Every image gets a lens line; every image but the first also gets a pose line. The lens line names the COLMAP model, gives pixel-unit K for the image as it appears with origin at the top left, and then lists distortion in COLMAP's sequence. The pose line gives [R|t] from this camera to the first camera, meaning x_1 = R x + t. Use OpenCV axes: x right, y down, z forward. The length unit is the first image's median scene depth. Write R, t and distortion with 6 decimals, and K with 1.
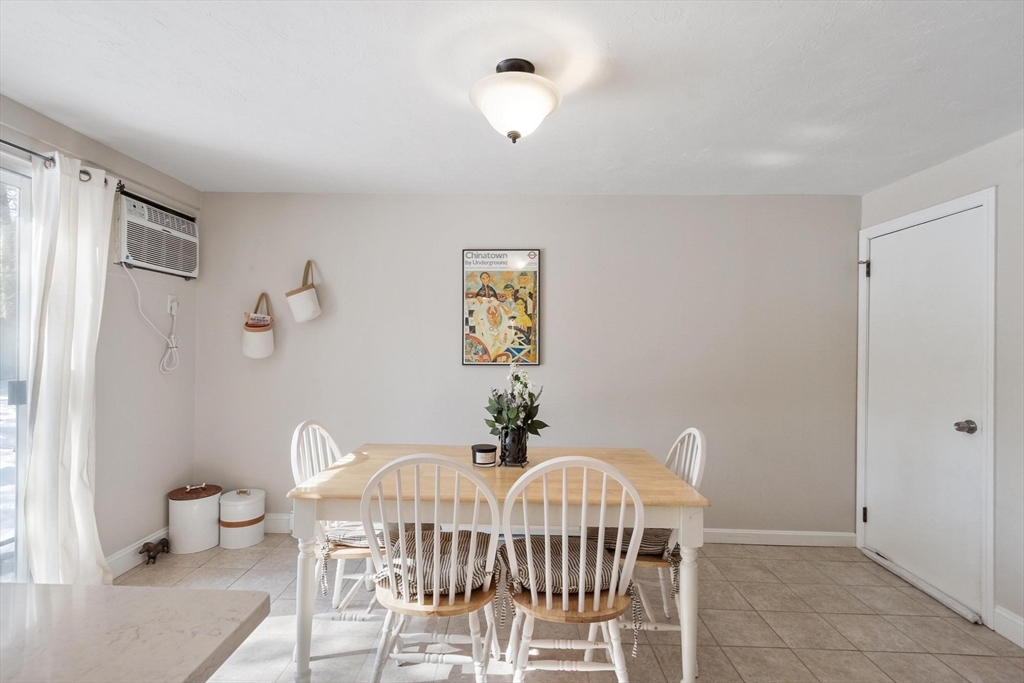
lens RADIAL K [[480.5, 0, 499.4], [0, 480.5, 347.2], [0, 0, 1]] dist [0.000834, 0.000077]
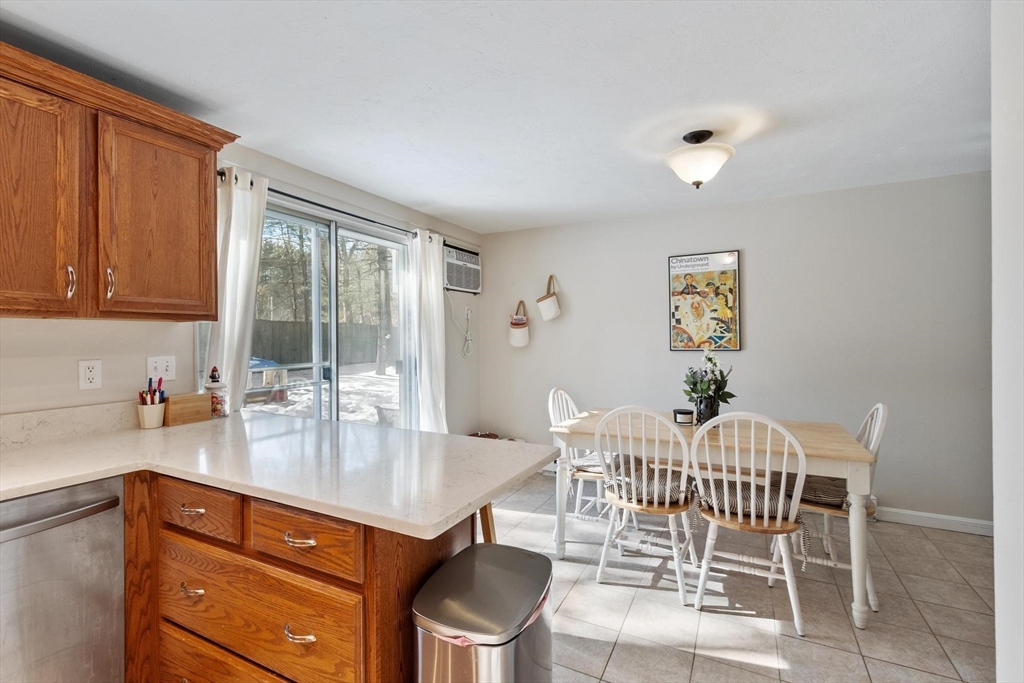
lens RADIAL K [[458.3, 0, 507.5], [0, 458.3, 336.7], [0, 0, 1]] dist [0.000783, 0.000106]
pose [[0.902243, -0.018853, -0.430815, 0.074961], [0.018029, 0.999819, -0.005997, 0.001309], [0.430850, -0.002357, 0.902420, -0.334977]]
